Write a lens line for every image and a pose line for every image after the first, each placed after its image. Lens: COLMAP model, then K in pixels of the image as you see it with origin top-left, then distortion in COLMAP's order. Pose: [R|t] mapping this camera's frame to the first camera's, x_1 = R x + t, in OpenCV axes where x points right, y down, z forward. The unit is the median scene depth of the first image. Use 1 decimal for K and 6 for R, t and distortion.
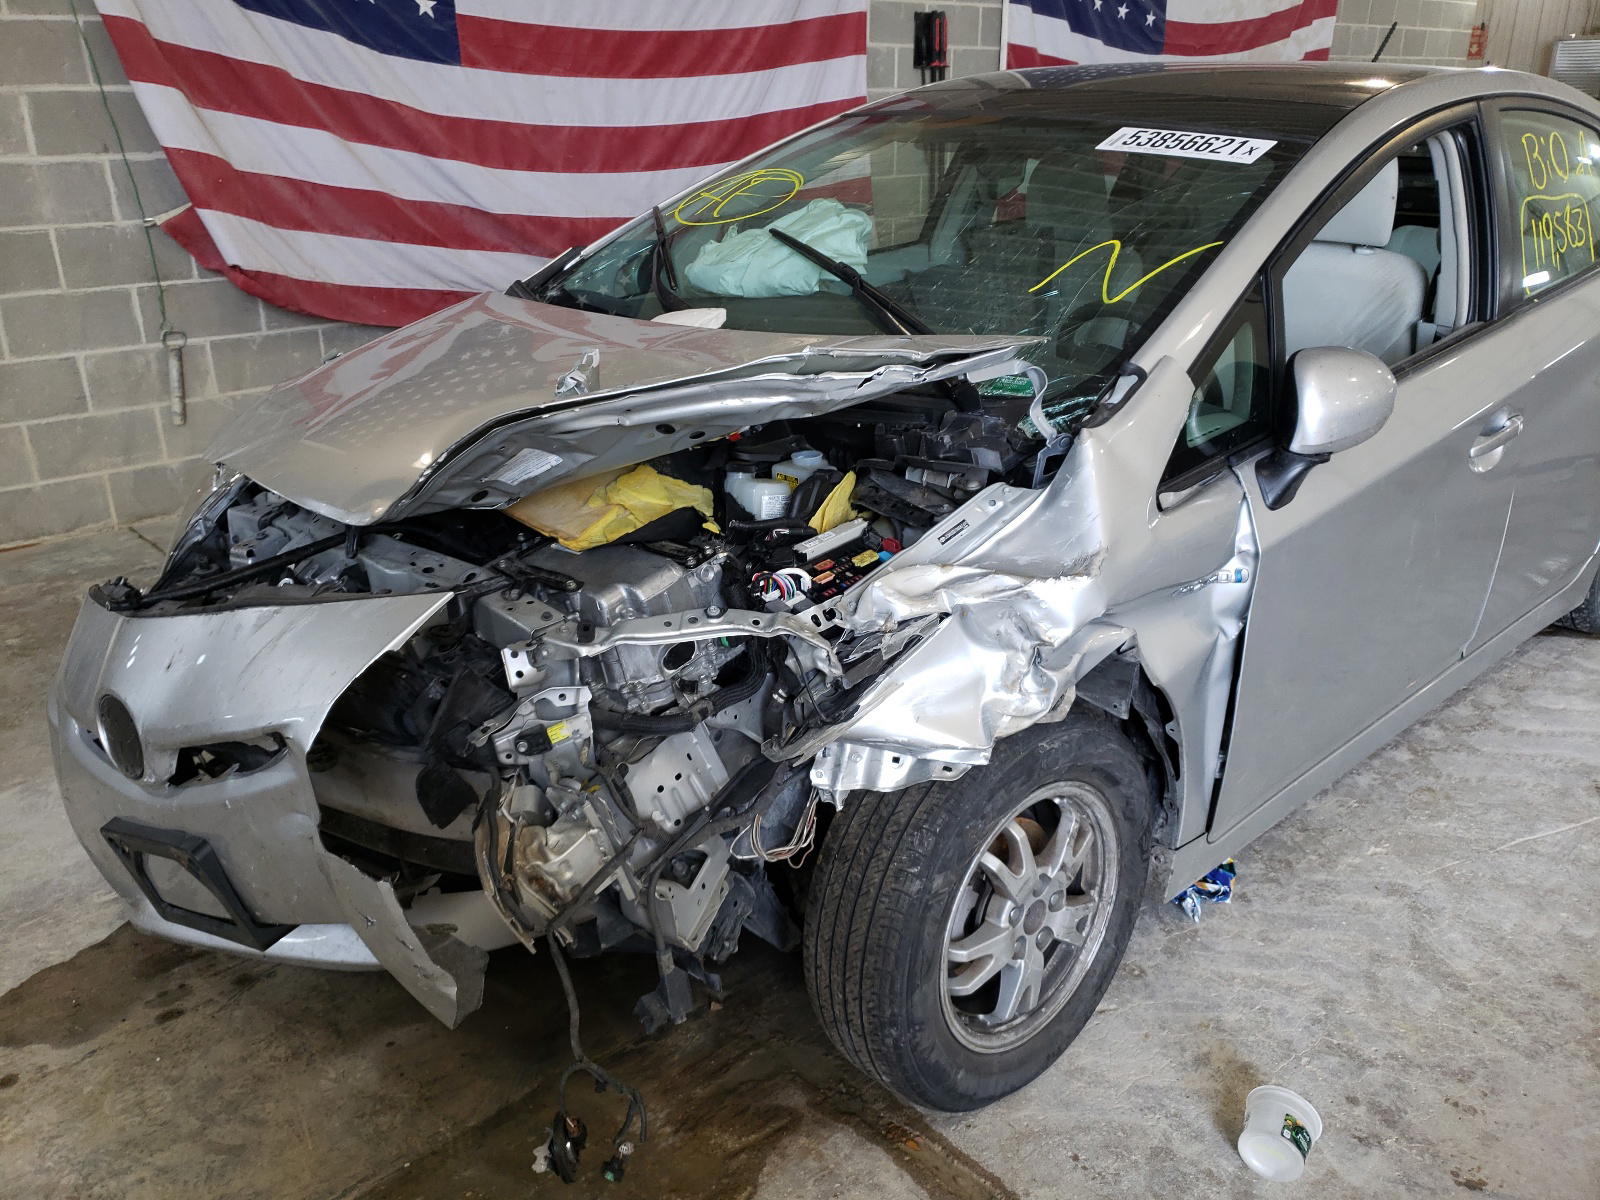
lens RADIAL K [[1256.8, 0, 775.6], [0, 1256.8, 630.1], [0, 0, 1]] dist [0.021963, -0.013061]
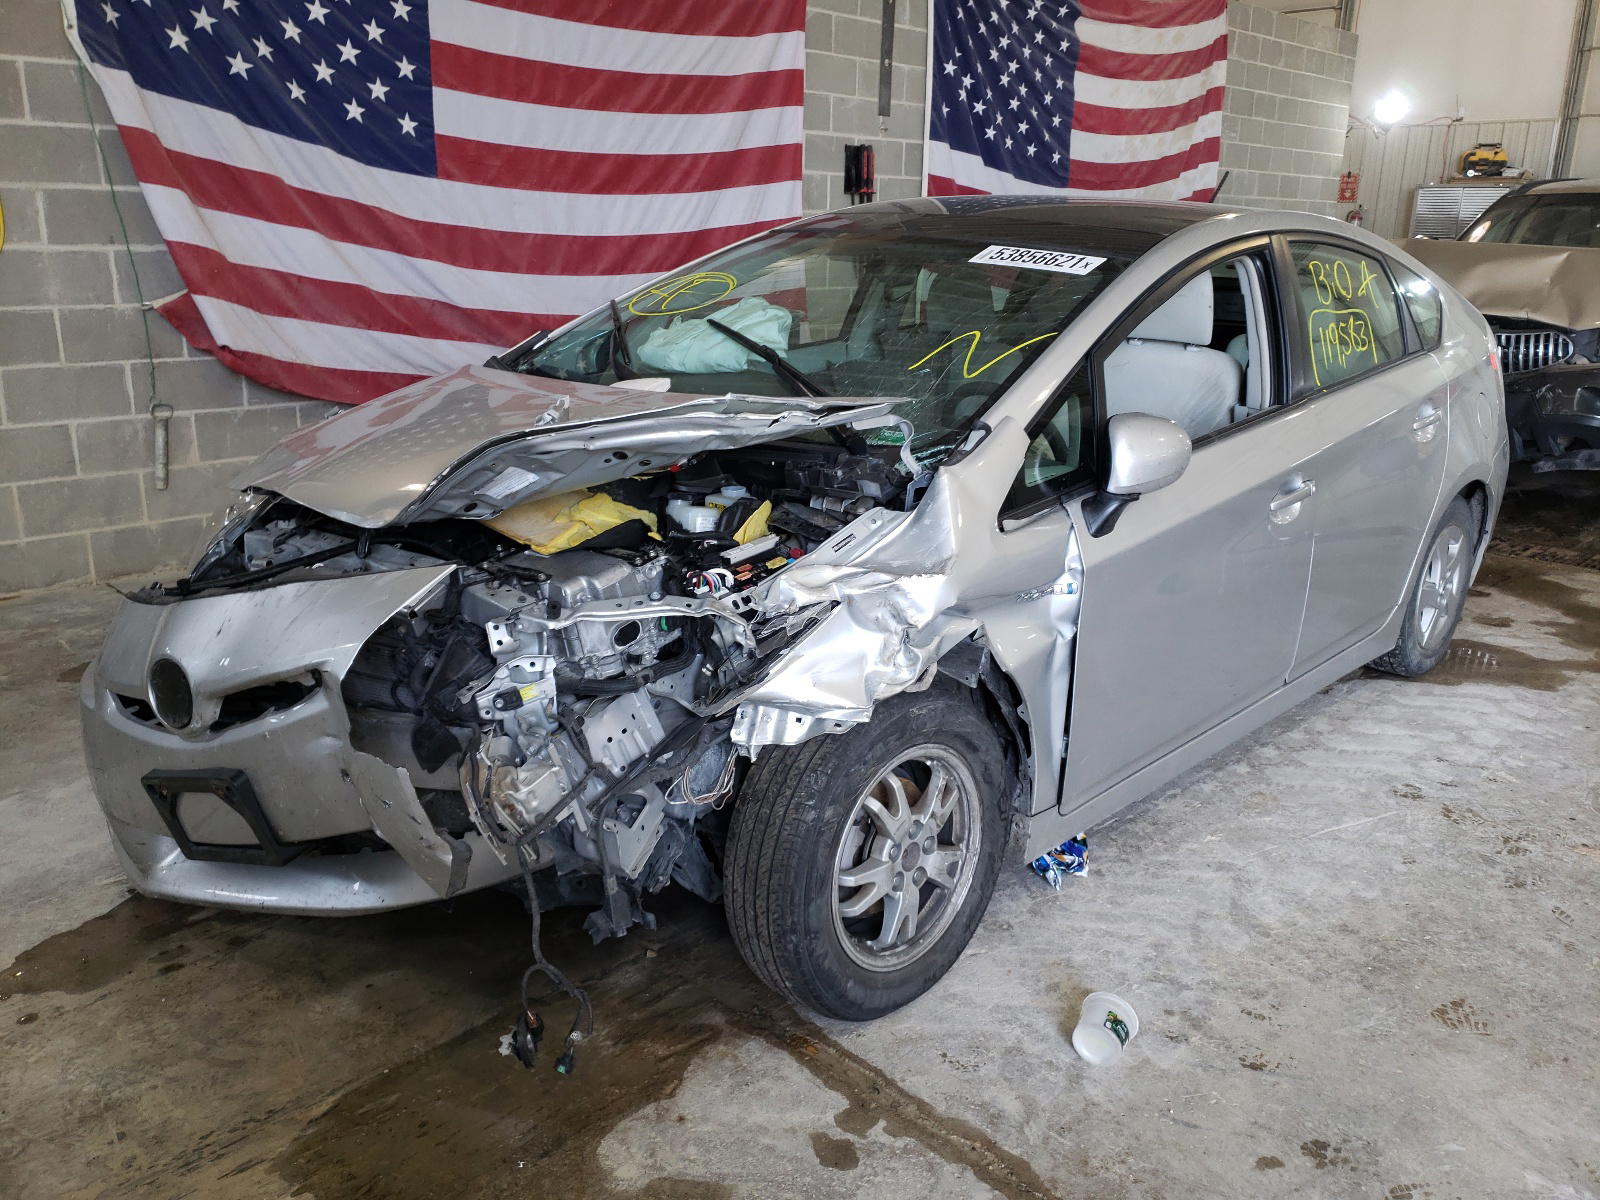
lens RADIAL K [[1256.8, 0, 800.5], [0, 1256.8, 598.9], [0, 0, 1]] dist [0.021963, -0.013061]
pose [[0.997997, 0.011999, 0.062105, 0.015603], [-0.005463, 0.994523, -0.104372, 0.095132], [-0.063017, 0.103823, 0.992597, -0.224021]]
